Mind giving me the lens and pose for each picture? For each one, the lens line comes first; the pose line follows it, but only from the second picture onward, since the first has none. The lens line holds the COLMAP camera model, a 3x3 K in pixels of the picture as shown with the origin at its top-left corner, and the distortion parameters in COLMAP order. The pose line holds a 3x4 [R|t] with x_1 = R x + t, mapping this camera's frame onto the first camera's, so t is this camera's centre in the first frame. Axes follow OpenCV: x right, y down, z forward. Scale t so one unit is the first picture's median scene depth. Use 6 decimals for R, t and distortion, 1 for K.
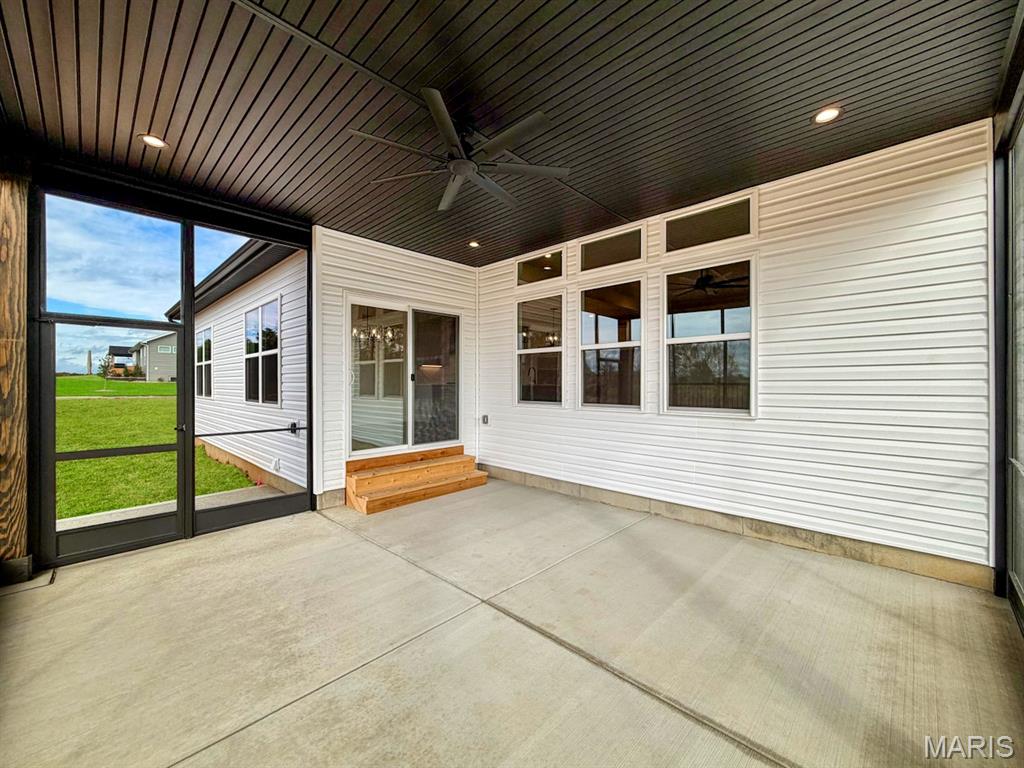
lens RADIAL K [[409.0, 0, 509.0], [0, 409.0, 385.3], [0, 0, 1]] dist [-0.000470, -0.000046]
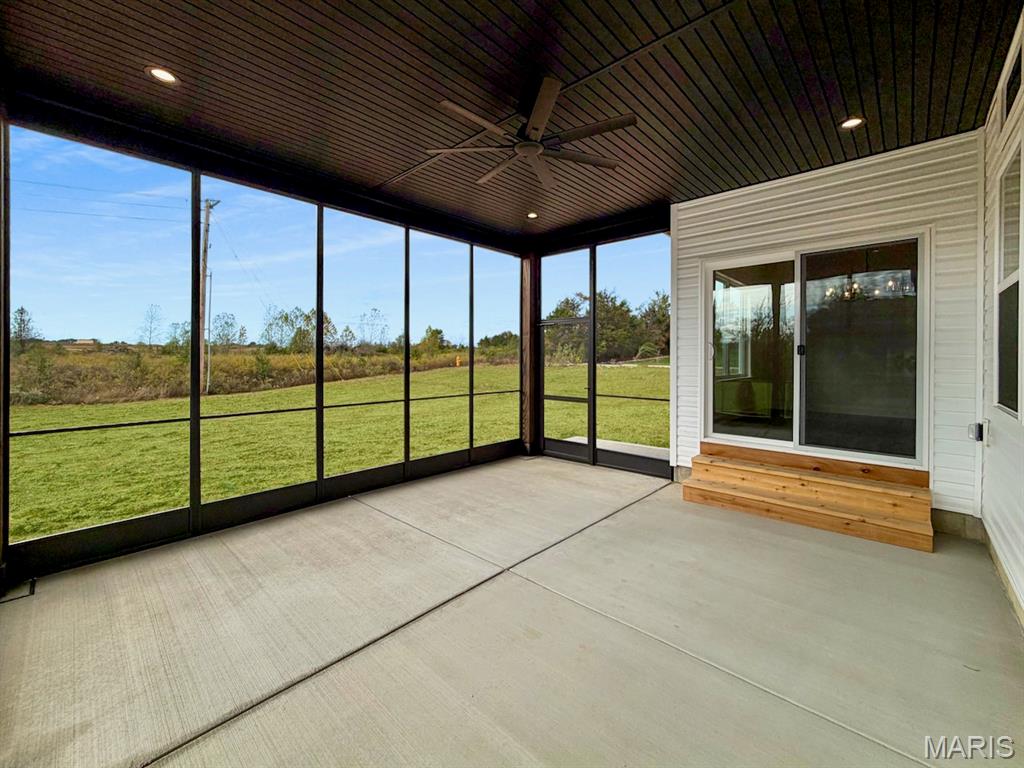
lens RADIAL K [[427.9, 0, 519.0], [0, 427.9, 359.5], [0, 0, 1]] dist [-0.000521, -0.000044]
pose [[0.037141, 0.006576, -0.999288, 0.610940], [-0.008767, 0.999942, 0.006255, -0.003699], [0.999272, 0.008529, 0.037197, 0.594360]]
